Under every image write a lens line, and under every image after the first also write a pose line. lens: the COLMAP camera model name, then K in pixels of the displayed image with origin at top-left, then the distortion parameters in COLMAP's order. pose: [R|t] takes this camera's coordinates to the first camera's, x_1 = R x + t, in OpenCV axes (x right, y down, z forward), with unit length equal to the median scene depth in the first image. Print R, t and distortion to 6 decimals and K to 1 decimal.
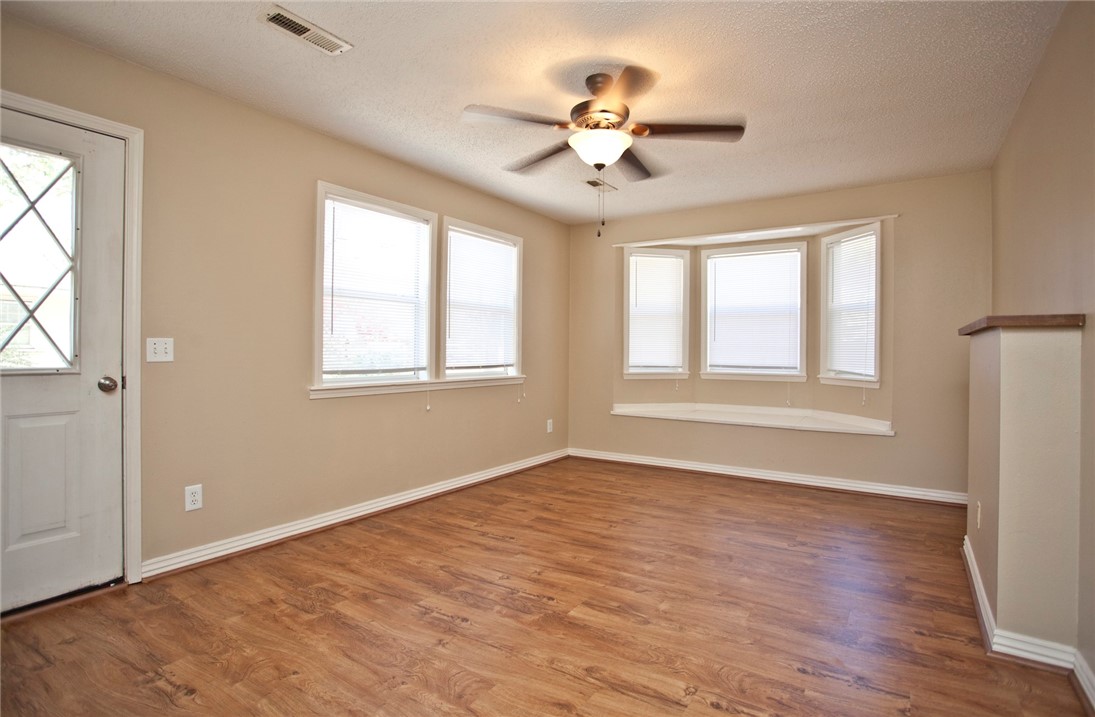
lens RADIAL K [[539.4, 0, 588.4], [0, 539.4, 343.3], [0, 0, 1]] dist [-0.056647, 0.009740]
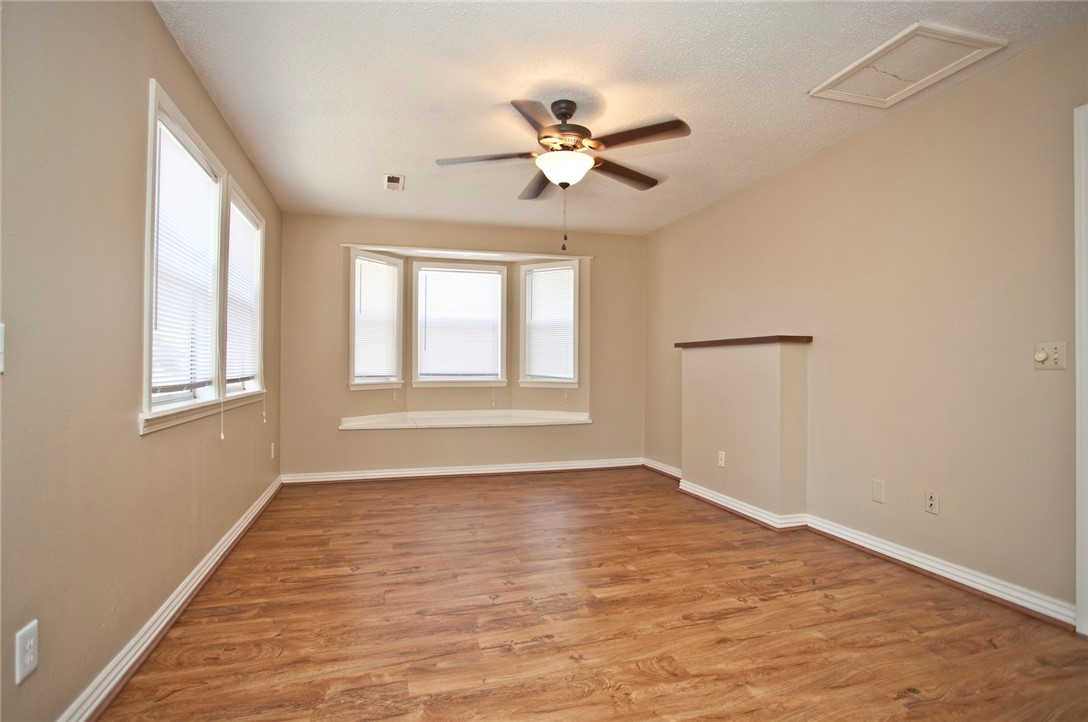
lens RADIAL K [[524.4, 0, 550.1], [0, 524.4, 360.1], [0, 0, 1]] dist [-0.066735, 0.024468]
pose [[0.667685, -0.000490, 0.744444, -0.698336], [-0.005742, 0.999967, 0.005808, 0.013805], [-0.744422, -0.008153, 0.667660, 0.289290]]
